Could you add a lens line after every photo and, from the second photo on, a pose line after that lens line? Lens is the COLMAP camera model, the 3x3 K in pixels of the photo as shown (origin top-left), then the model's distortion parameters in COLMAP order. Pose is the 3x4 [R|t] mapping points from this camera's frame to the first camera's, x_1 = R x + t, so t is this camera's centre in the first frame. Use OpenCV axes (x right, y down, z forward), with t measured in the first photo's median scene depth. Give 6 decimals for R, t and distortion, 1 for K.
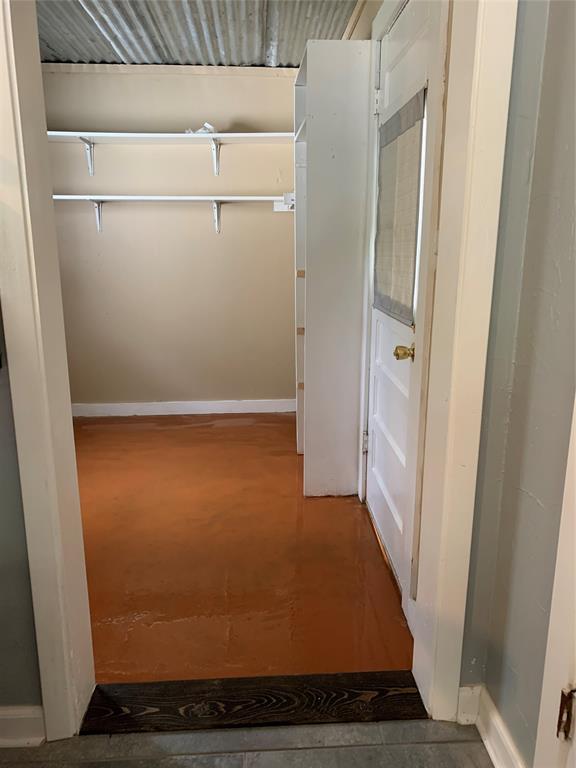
lens RADIAL K [[588.6, 0, 288.9], [0, 588.6, 379.2], [0, 0, 1]] dist [0.033724, -0.008274]
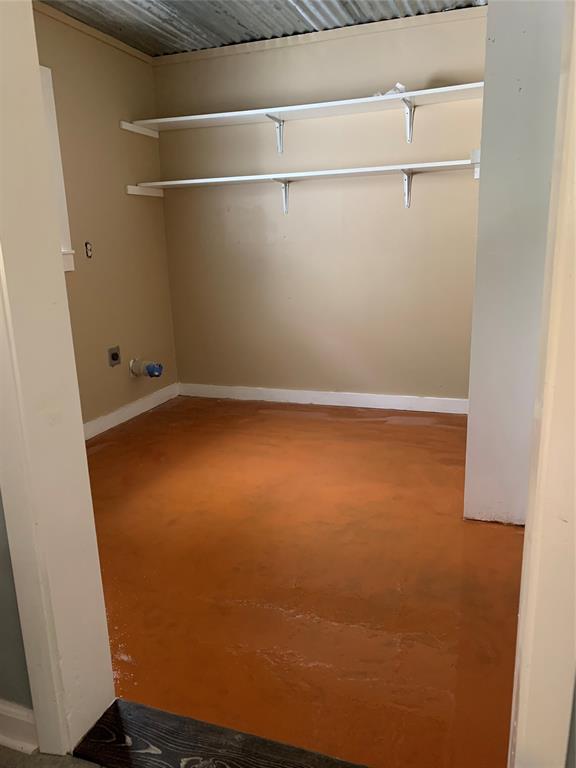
lens RADIAL K [[588.6, 0, 288.9], [0, 588.6, 379.2], [0, 0, 1]] dist [0.033724, -0.008274]
pose [[0.918307, 0.066710, -0.390208, 0.089683], [-0.063342, 0.997760, 0.021509, 0.003578], [0.390769, 0.004965, 0.920475, 0.117262]]
